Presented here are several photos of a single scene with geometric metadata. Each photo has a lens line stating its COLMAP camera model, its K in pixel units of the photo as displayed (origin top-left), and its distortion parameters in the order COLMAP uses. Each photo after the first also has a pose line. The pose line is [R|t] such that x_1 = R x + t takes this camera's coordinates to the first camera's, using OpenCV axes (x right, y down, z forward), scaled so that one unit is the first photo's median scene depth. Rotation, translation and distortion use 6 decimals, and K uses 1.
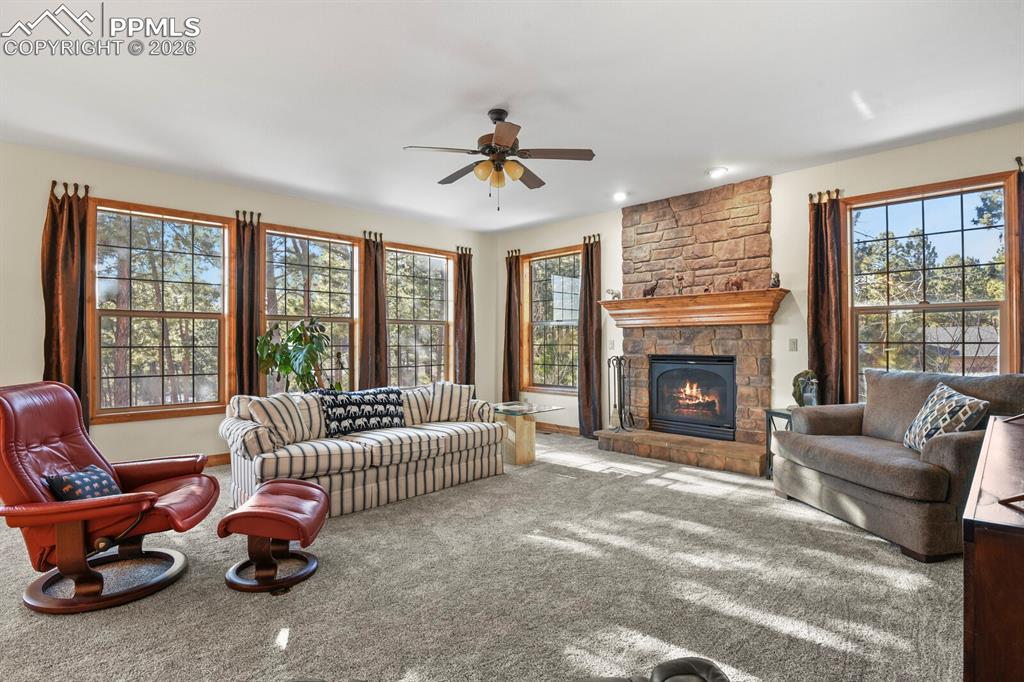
lens RADIAL K [[505.9, 0, 512.0], [0, 505.9, 341.0], [0, 0, 1]] dist [-0.029040, -0.001378]
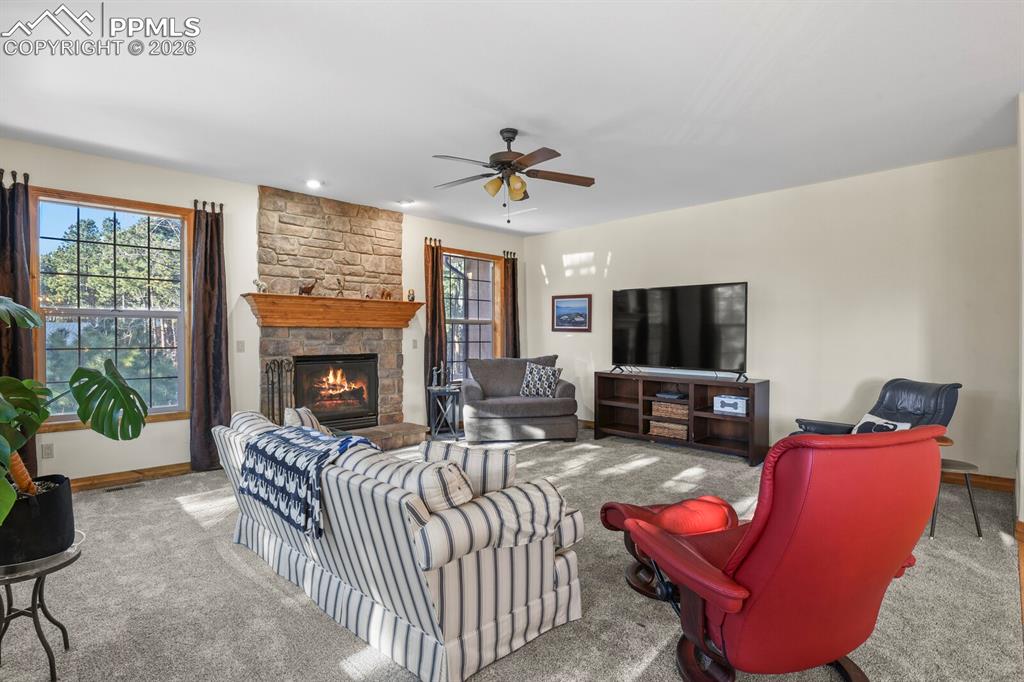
lens RADIAL K [[508.2, 0, 521.3], [0, 508.2, 341.0], [0, 0, 1]] dist [-0.028285, -0.001050]
pose [[-0.033654, -0.005443, 0.999419, -0.728404], [-0.001838, 0.999984, 0.005384, -0.007029], [-0.999432, -0.001656, -0.033664, 0.665310]]
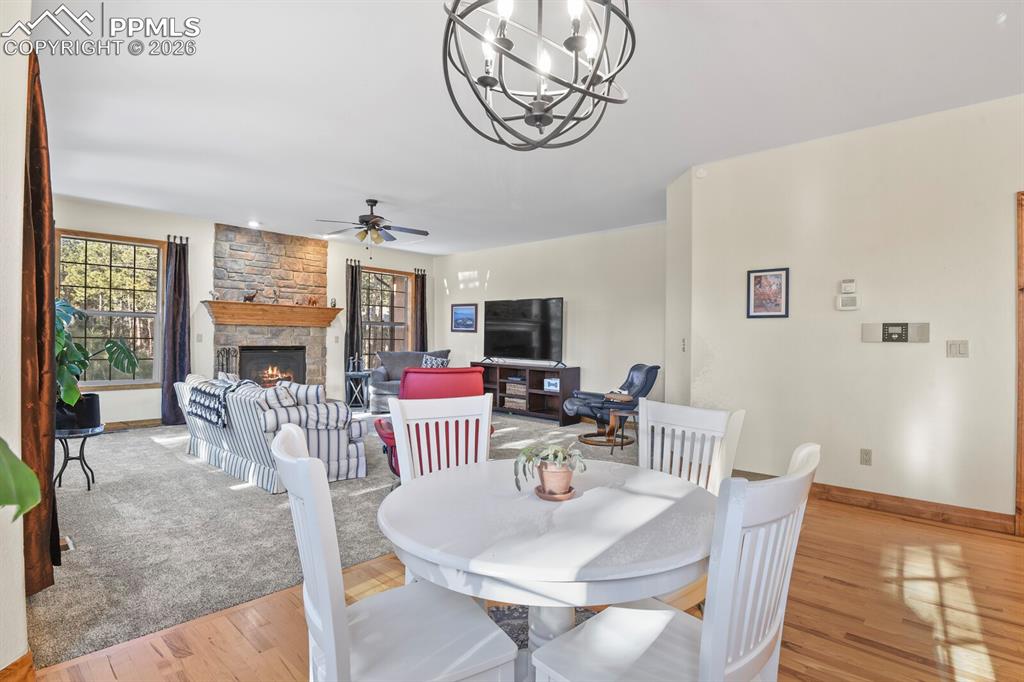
lens RADIAL K [[508.2, 0, 521.3], [0, 508.2, 341.0], [0, 0, 1]] dist [-0.028285, -0.001050]
pose [[-0.066469, 0.002995, 0.997784, -1.141150], [-0.014074, 0.999893, -0.003939, 0.010006], [-0.997689, -0.014305, -0.066420, 0.403076]]
